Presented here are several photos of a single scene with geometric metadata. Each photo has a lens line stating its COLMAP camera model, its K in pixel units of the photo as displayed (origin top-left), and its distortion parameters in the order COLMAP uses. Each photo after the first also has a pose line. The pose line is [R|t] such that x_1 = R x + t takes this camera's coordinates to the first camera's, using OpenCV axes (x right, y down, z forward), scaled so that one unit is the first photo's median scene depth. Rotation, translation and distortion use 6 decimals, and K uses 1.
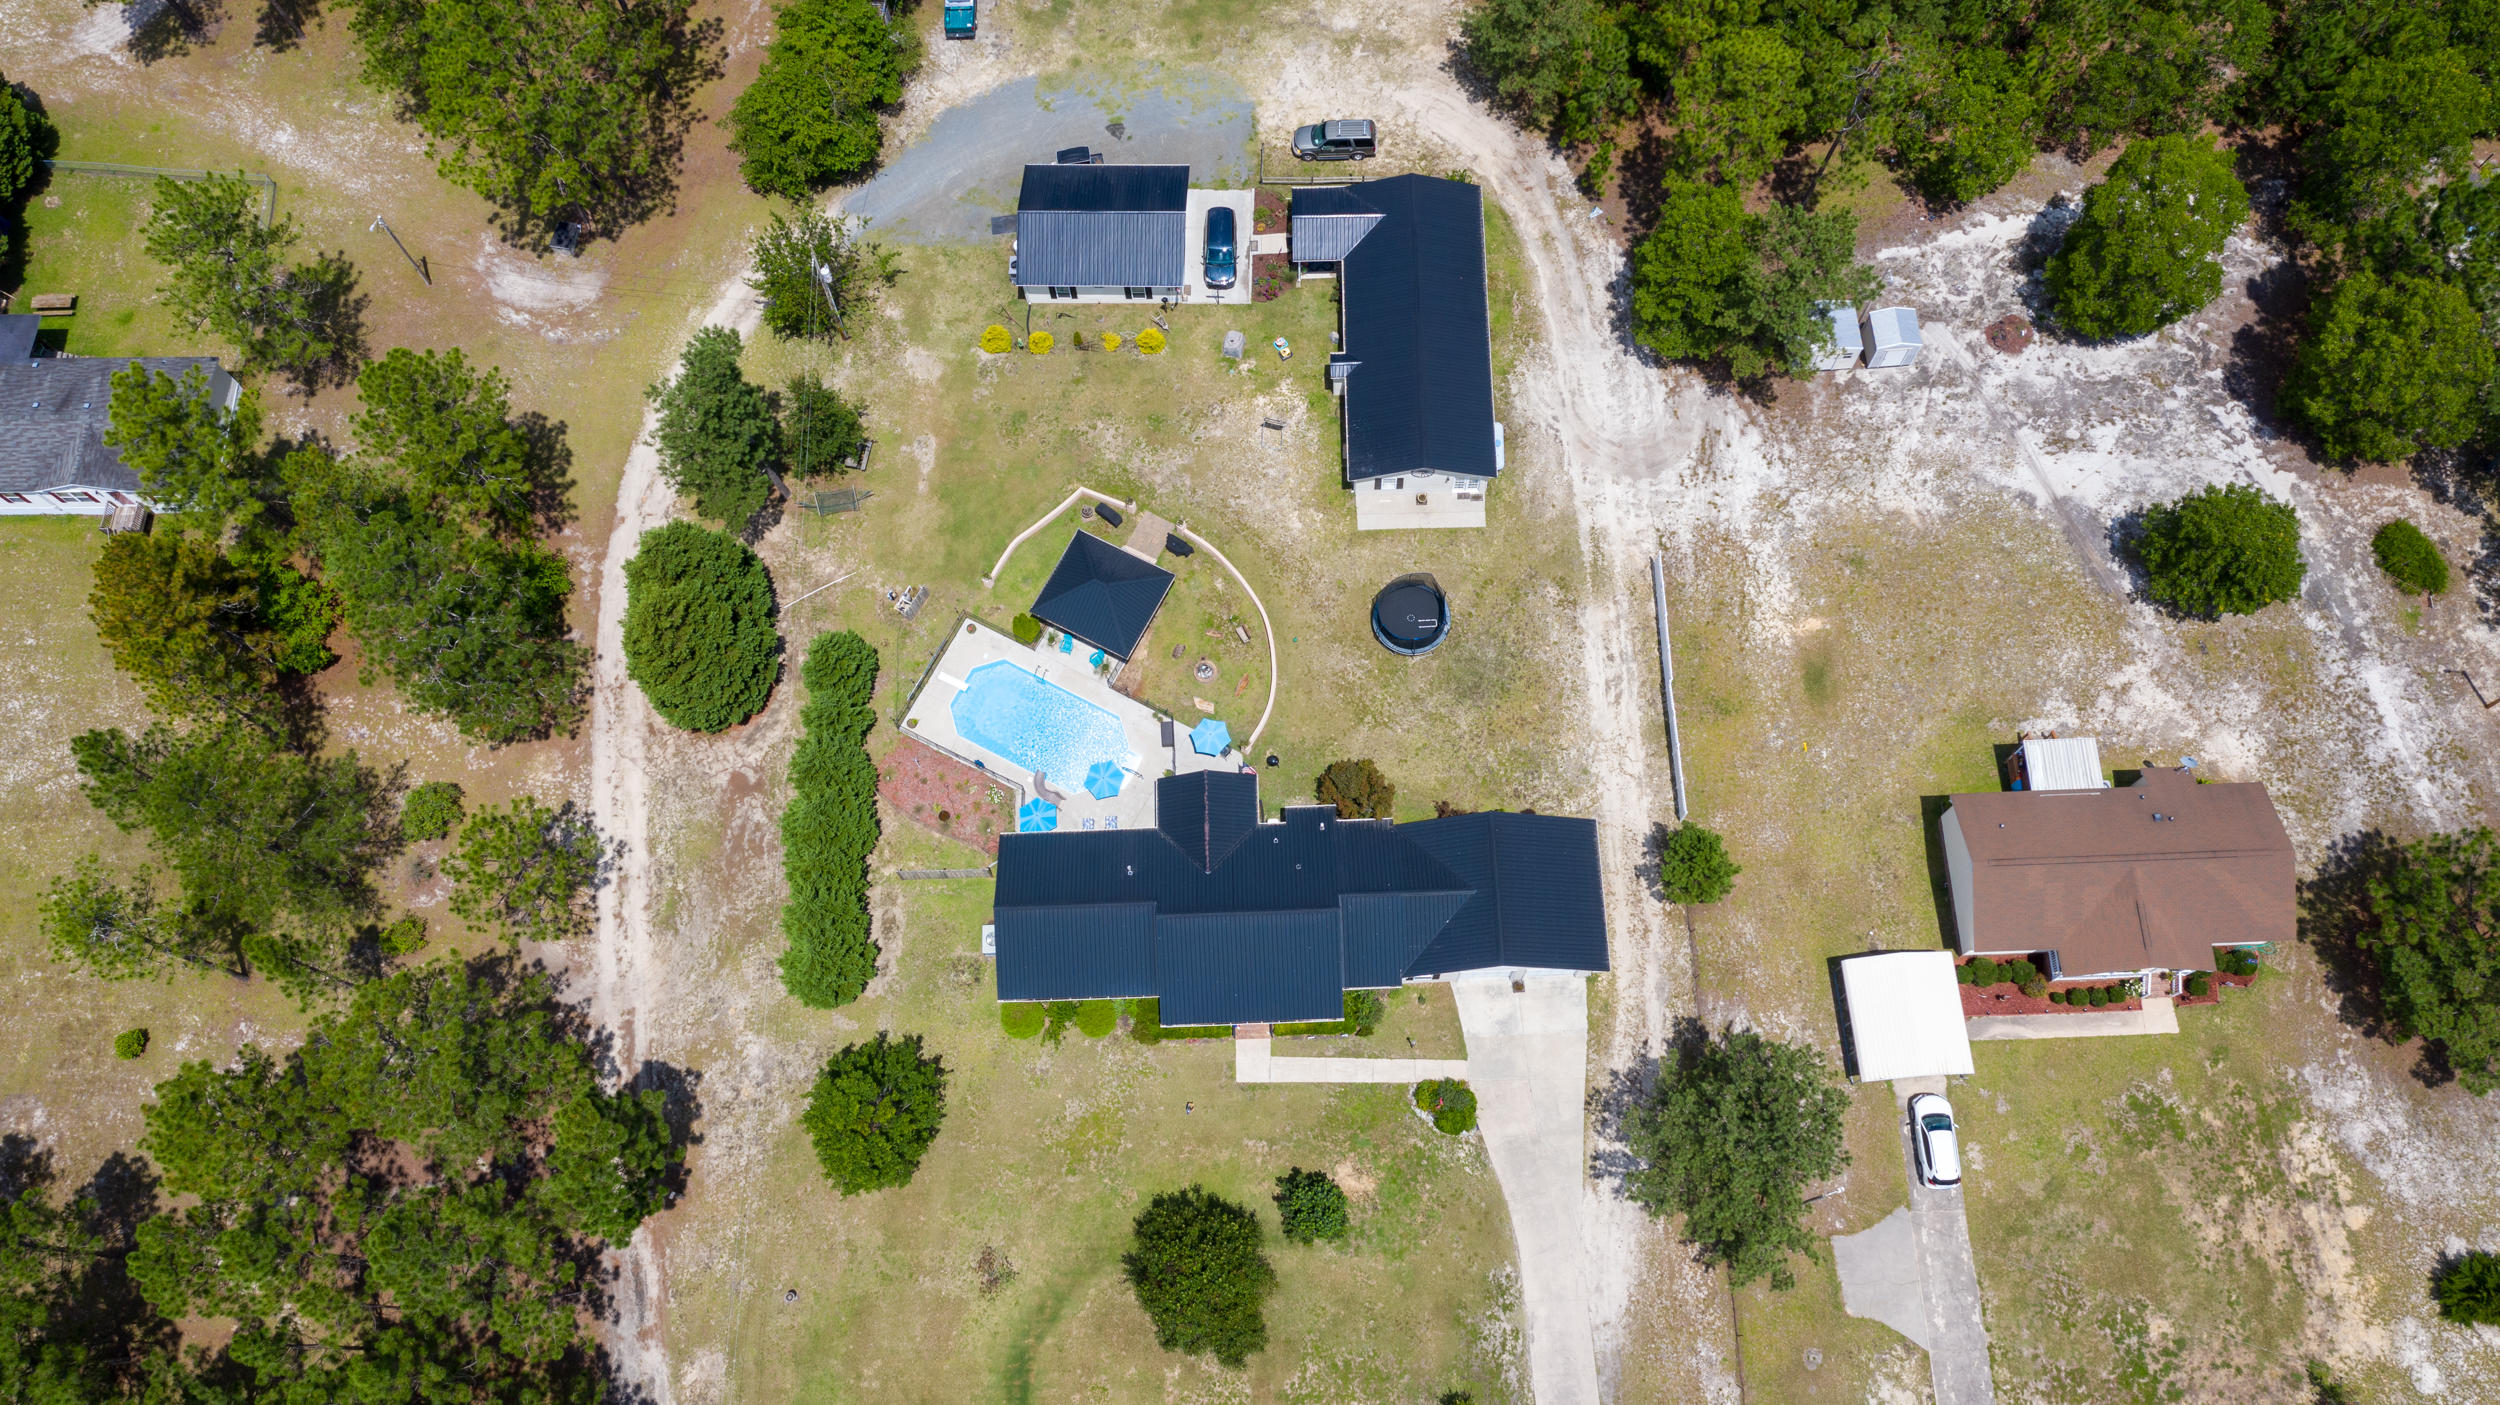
lens RADIAL K [[1966.8, 0, 1250.0], [0, 1966.8, 702.5], [0, 0, 1]] dist [-0.001466, -0.002988]
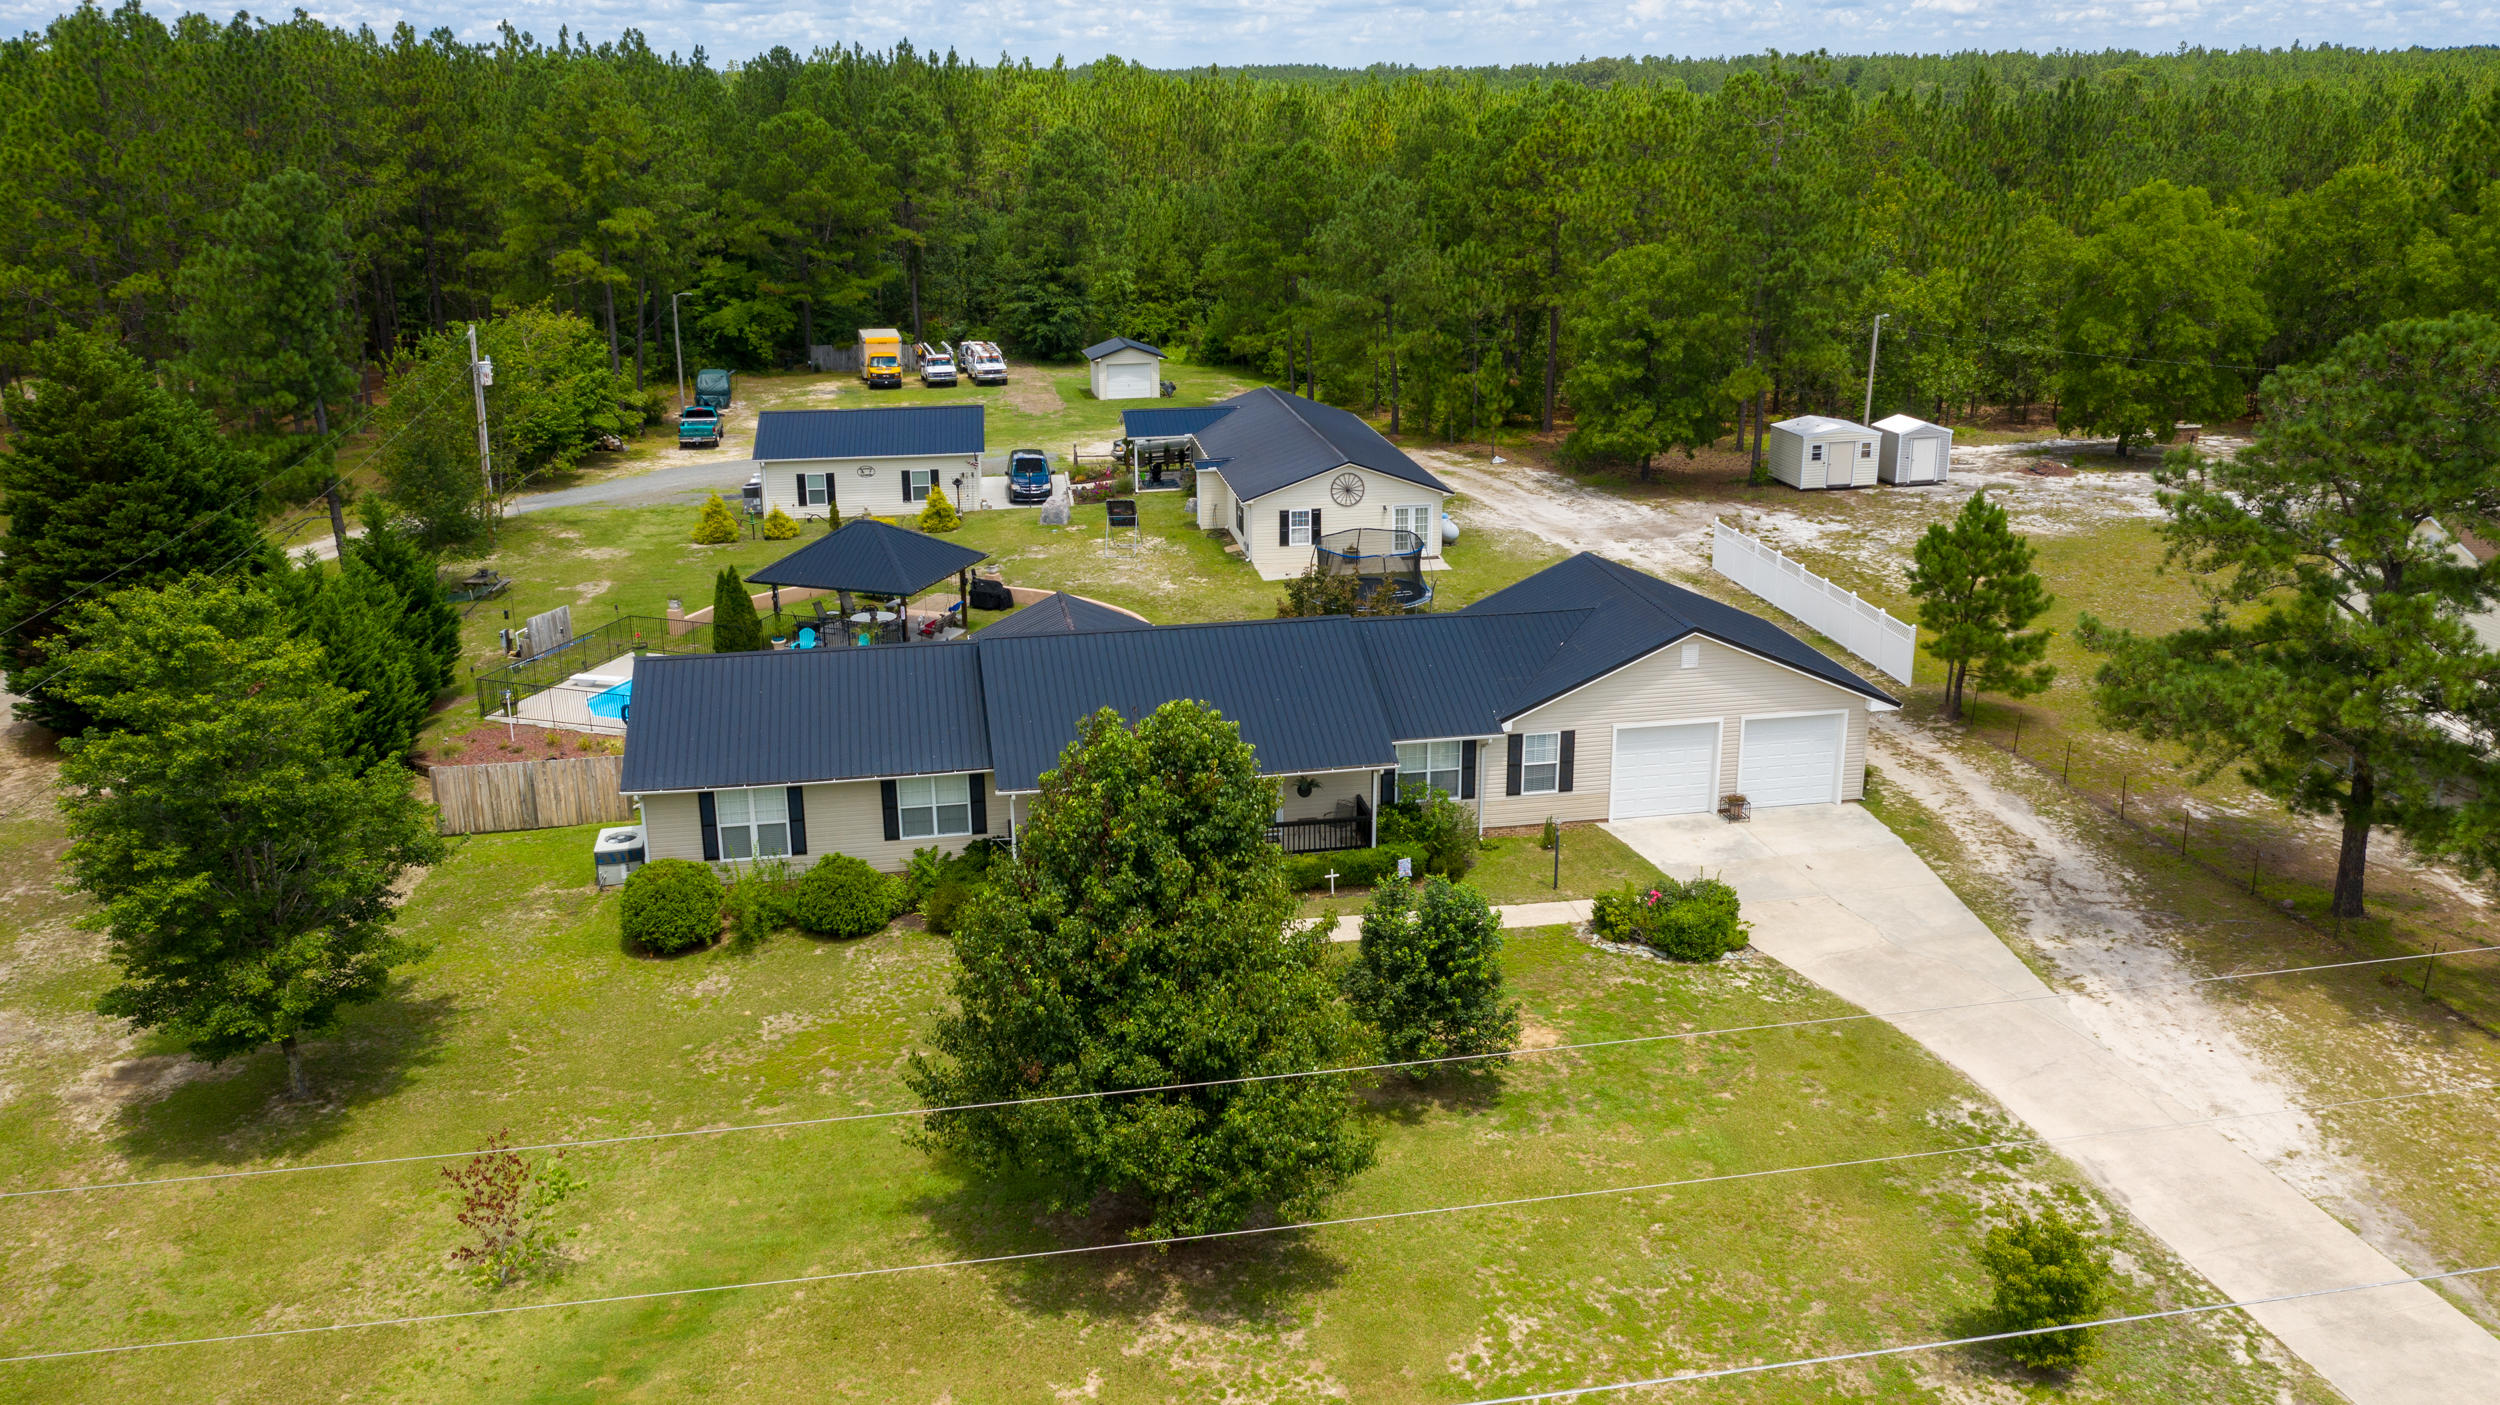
lens RADIAL K [[1966.8, 0, 1250.0], [0, 1966.8, 702.5], [0, 0, 1]] dist [-0.001466, -0.002988]
pose [[0.988492, -0.024497, 0.149276, -0.049543], [0.133772, 0.602294, -0.786986, 0.462075], [-0.070630, 0.797898, 0.598640, 0.652851]]
